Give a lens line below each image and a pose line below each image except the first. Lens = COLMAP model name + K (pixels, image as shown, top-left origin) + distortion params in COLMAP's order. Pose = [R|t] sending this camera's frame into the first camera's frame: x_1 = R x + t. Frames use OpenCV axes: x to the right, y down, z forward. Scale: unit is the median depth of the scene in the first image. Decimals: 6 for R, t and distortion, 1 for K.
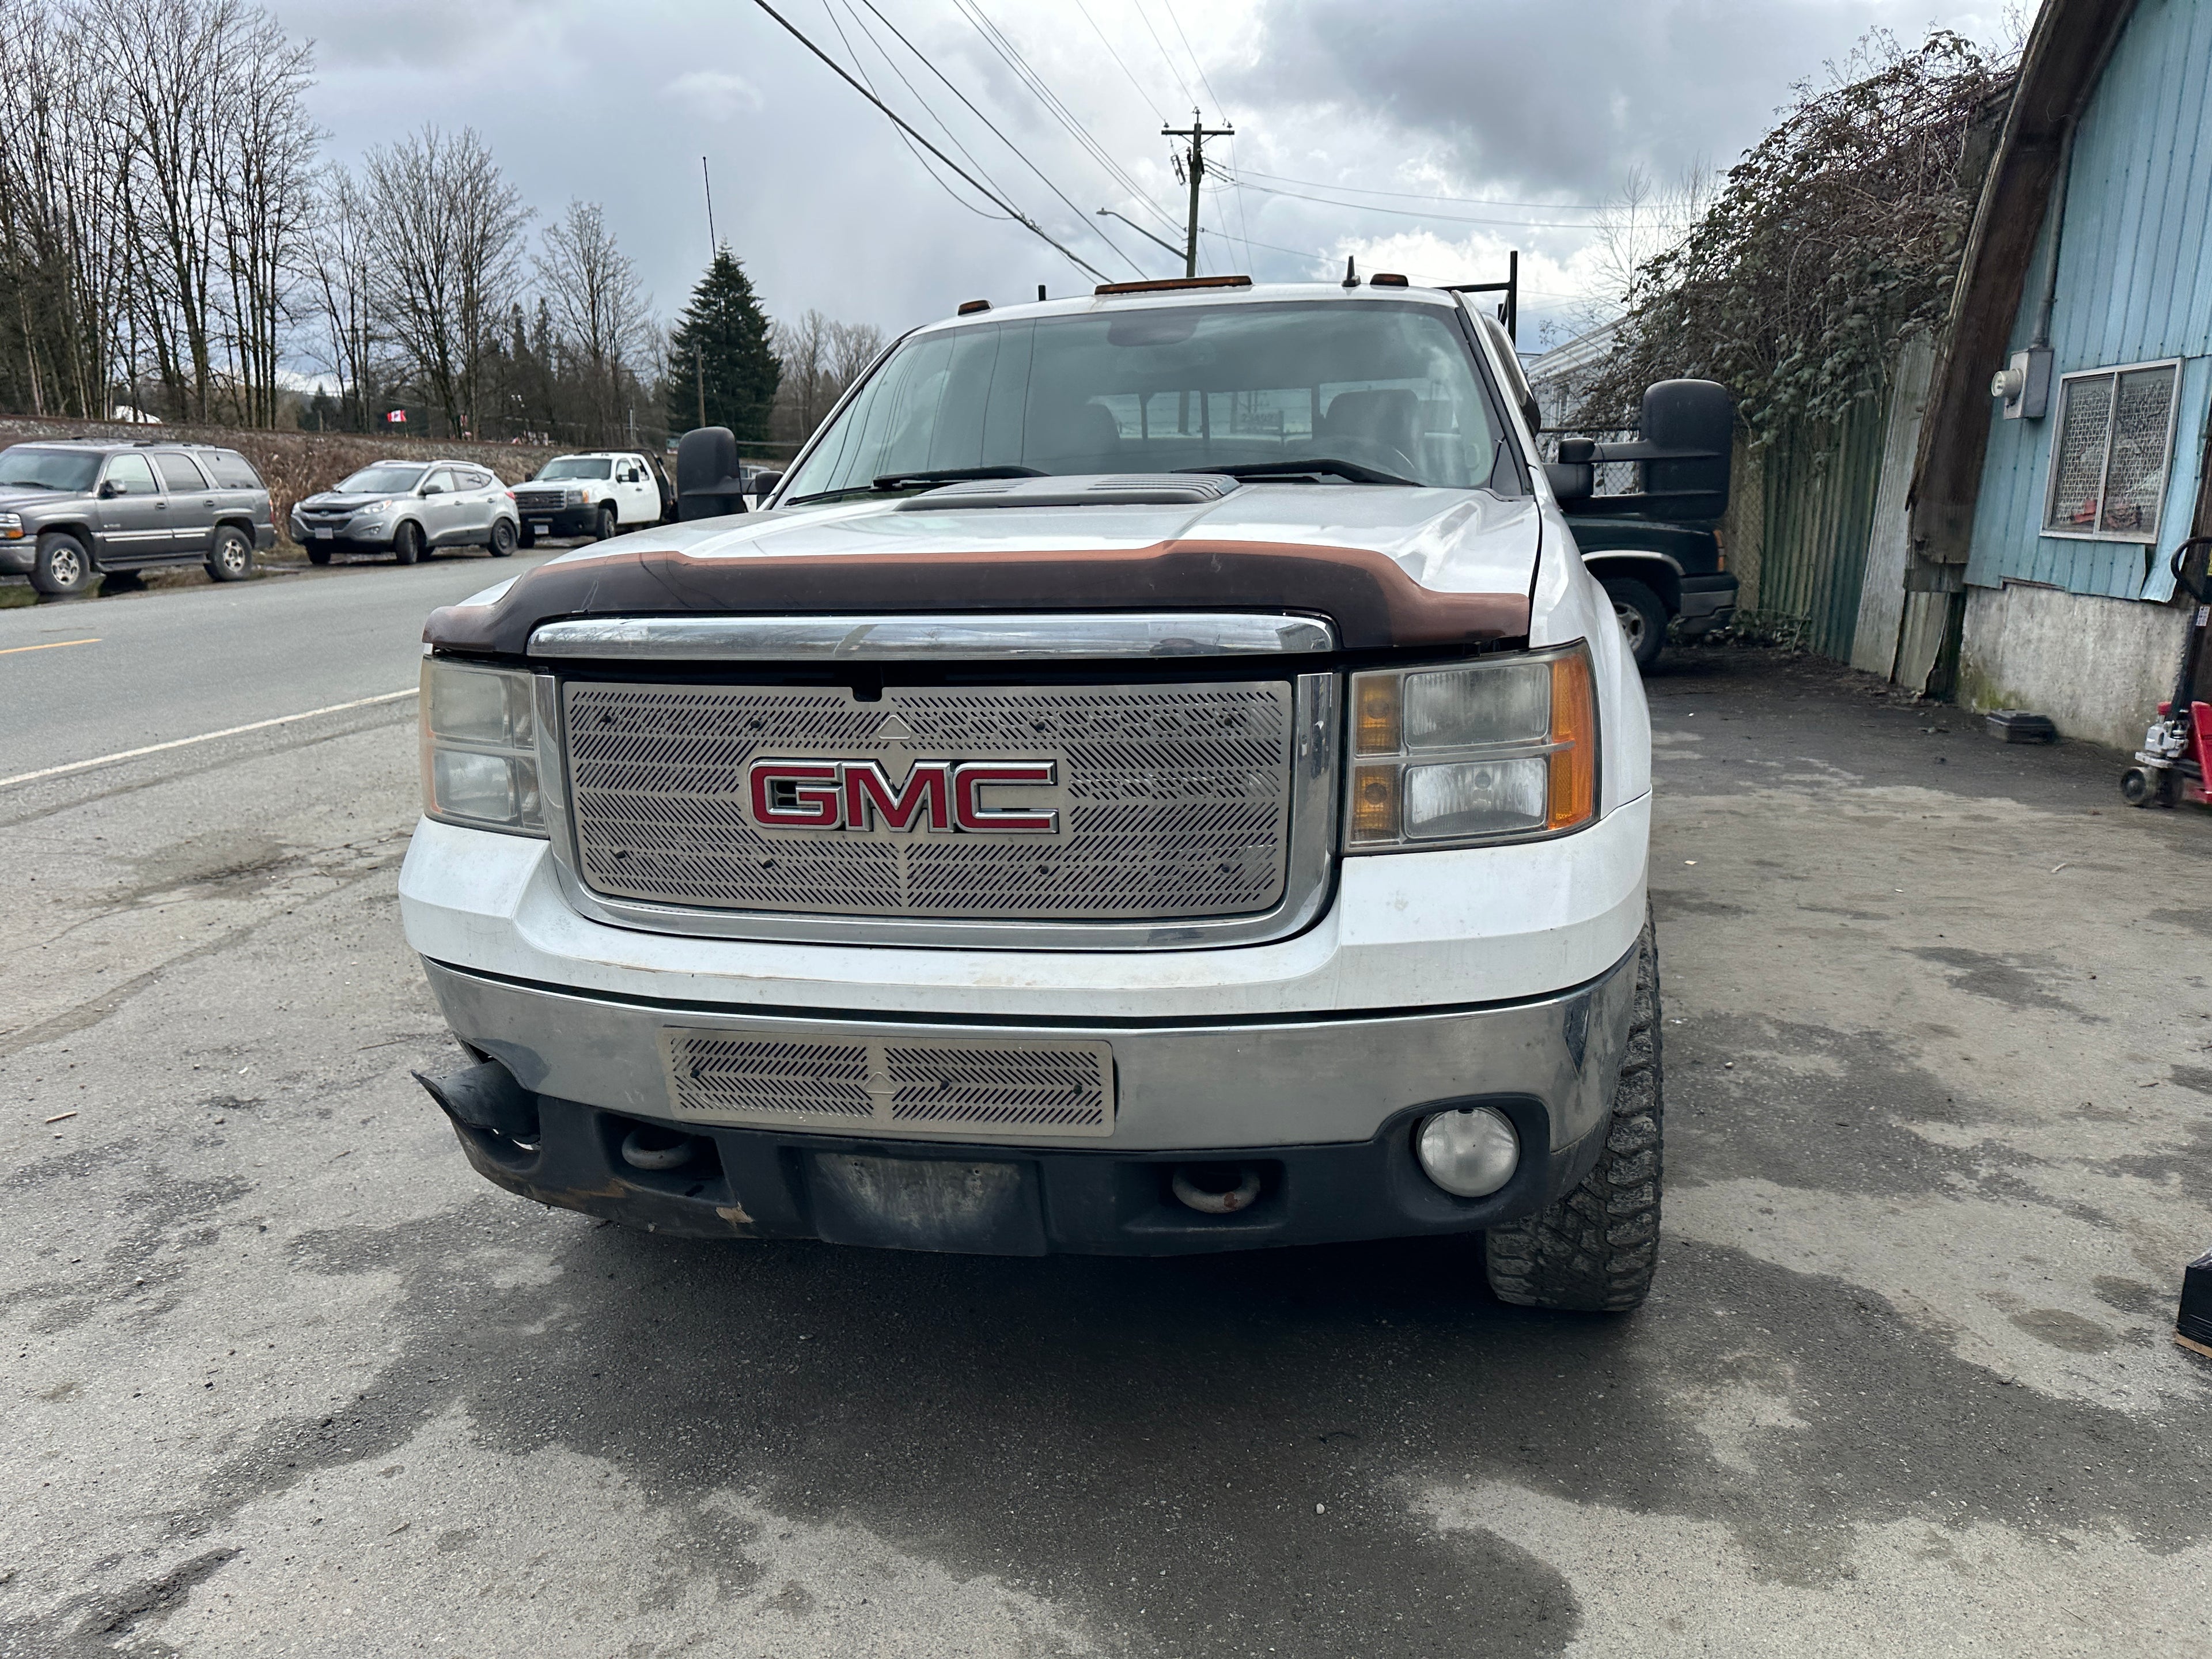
lens RADIAL K [[1552.8, 0, 1118.9], [0, 1552.8, 806.8], [0, 0, 1]] dist [0.043763, -0.057466]
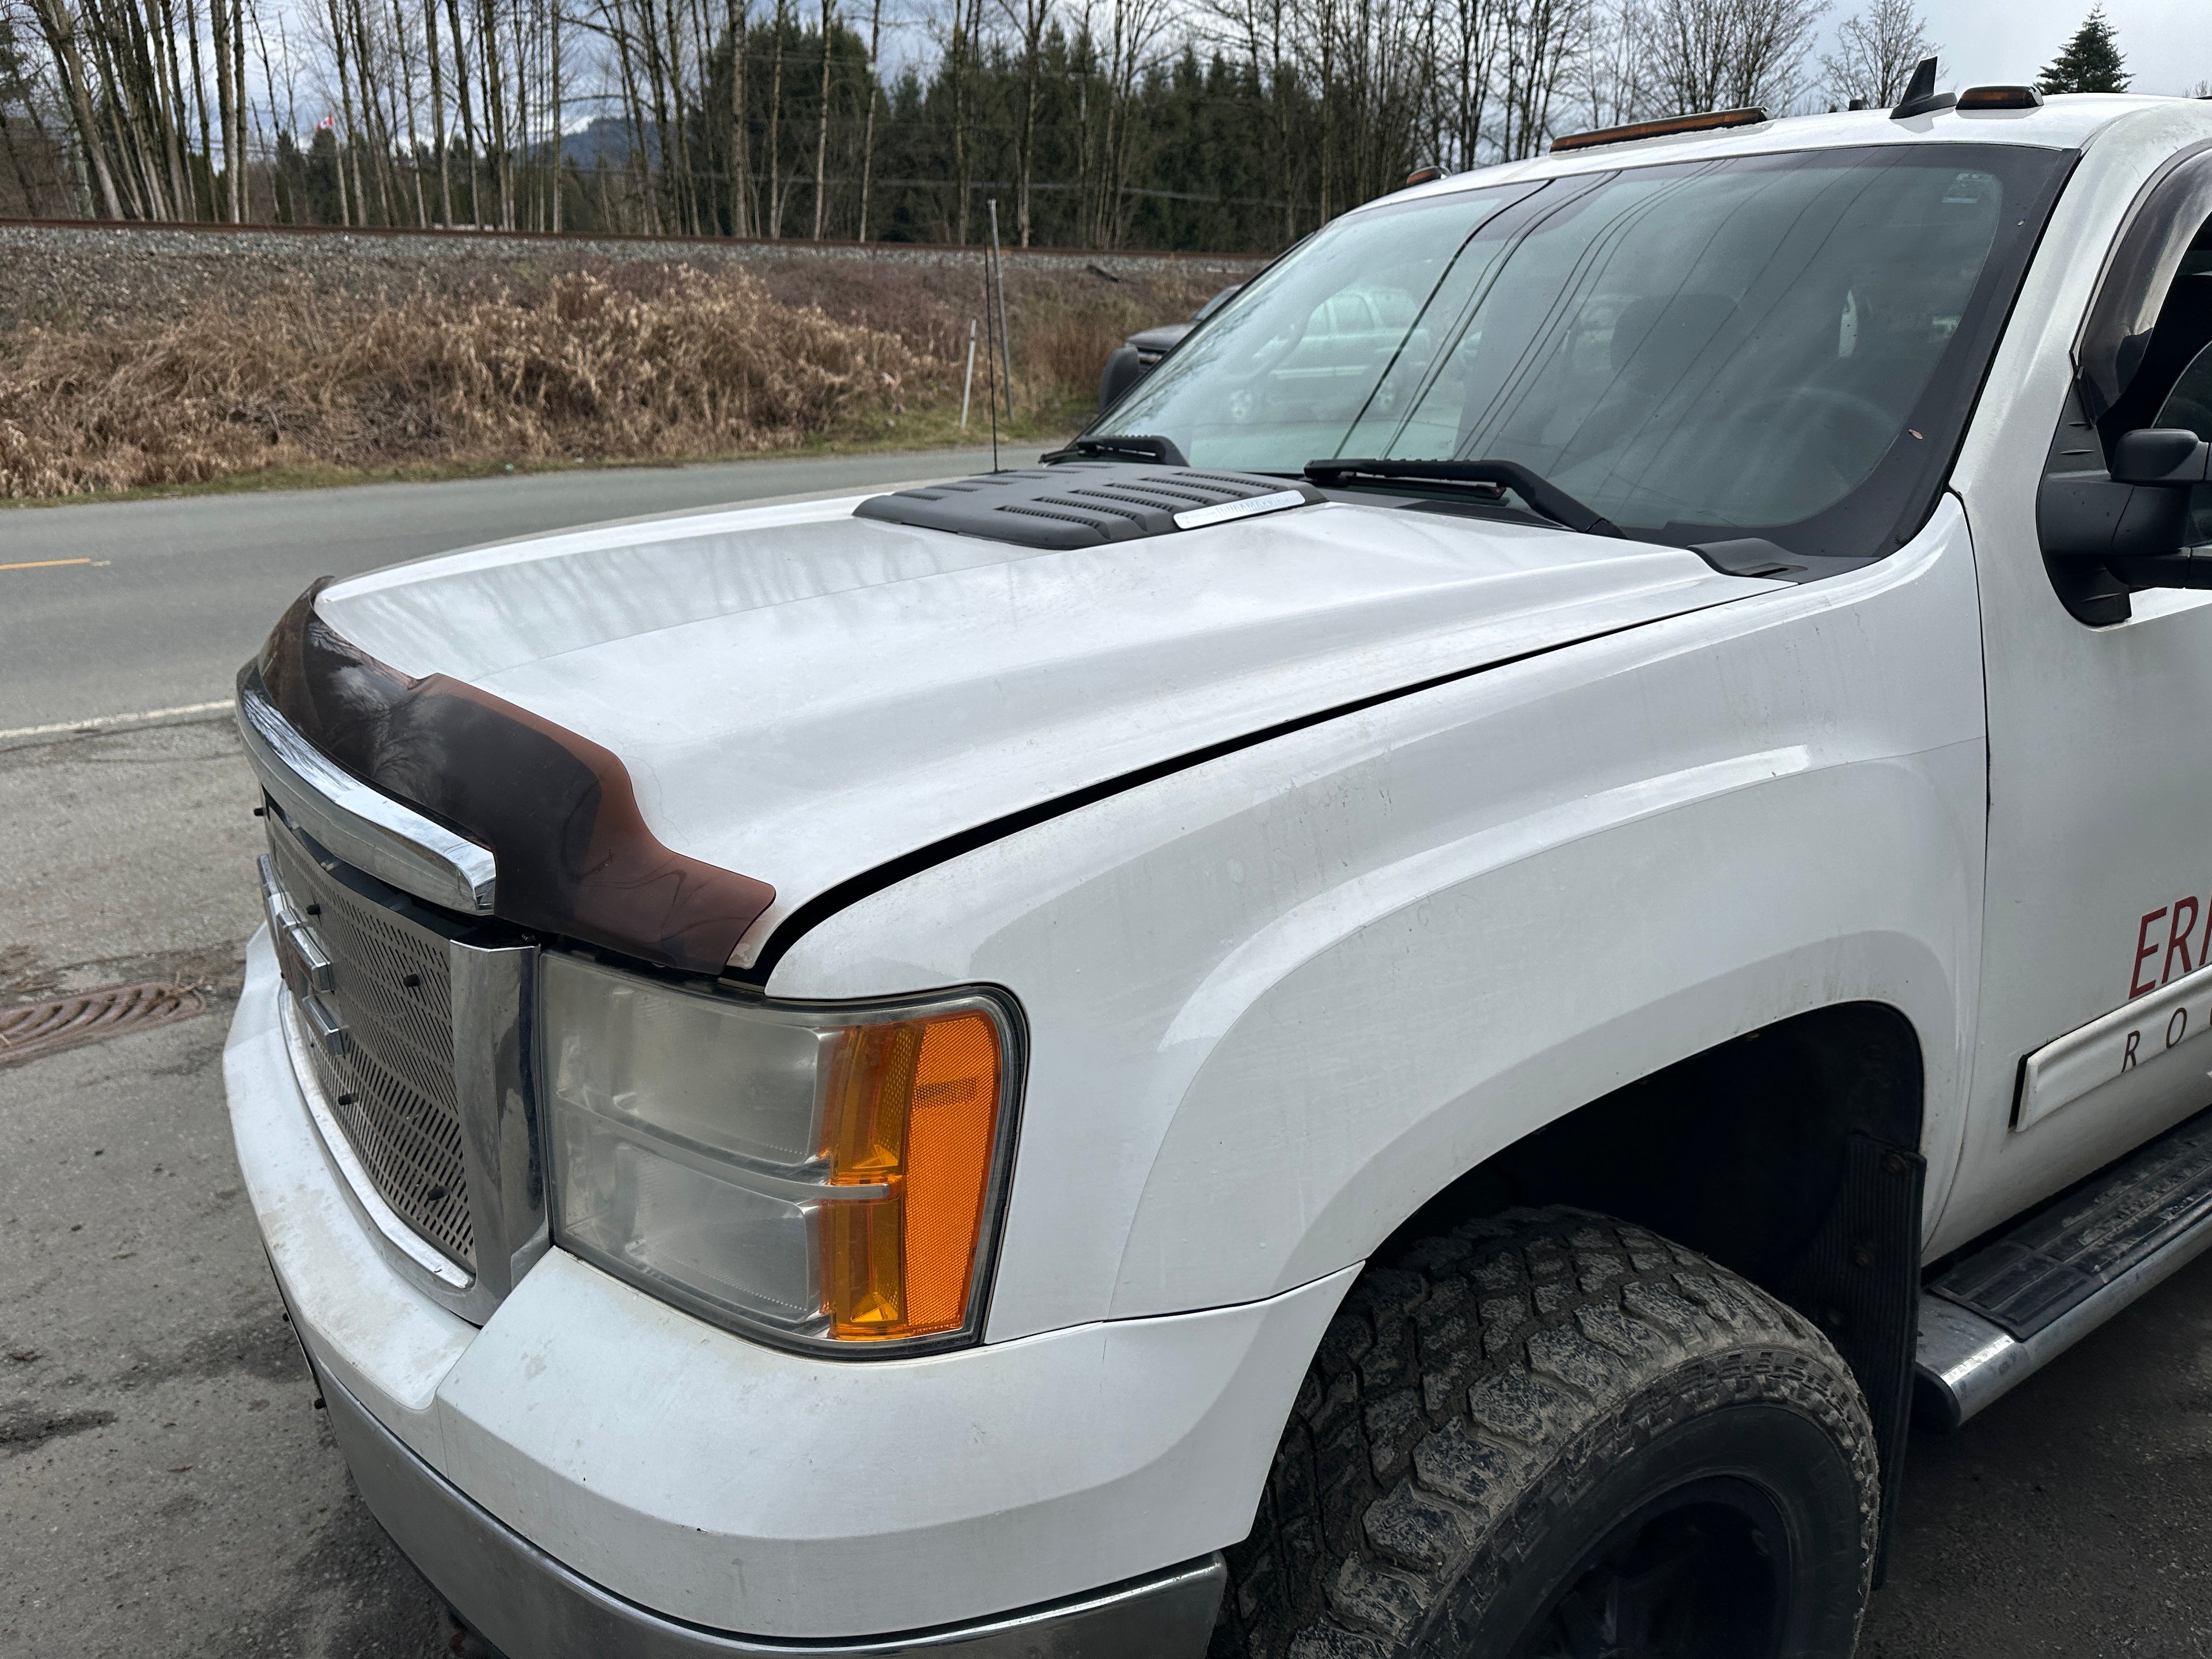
lens RADIAL K [[1560.4, 0, 1113.5], [0, 1560.4, 823.7], [0, 0, 1]] dist [0.029384, -0.042953]
pose [[0.730474, 0.214094, -0.648515, 0.464743], [-0.137381, 0.976246, 0.167544, -0.180388], [0.668980, -0.033293, 0.742534, 0.495993]]
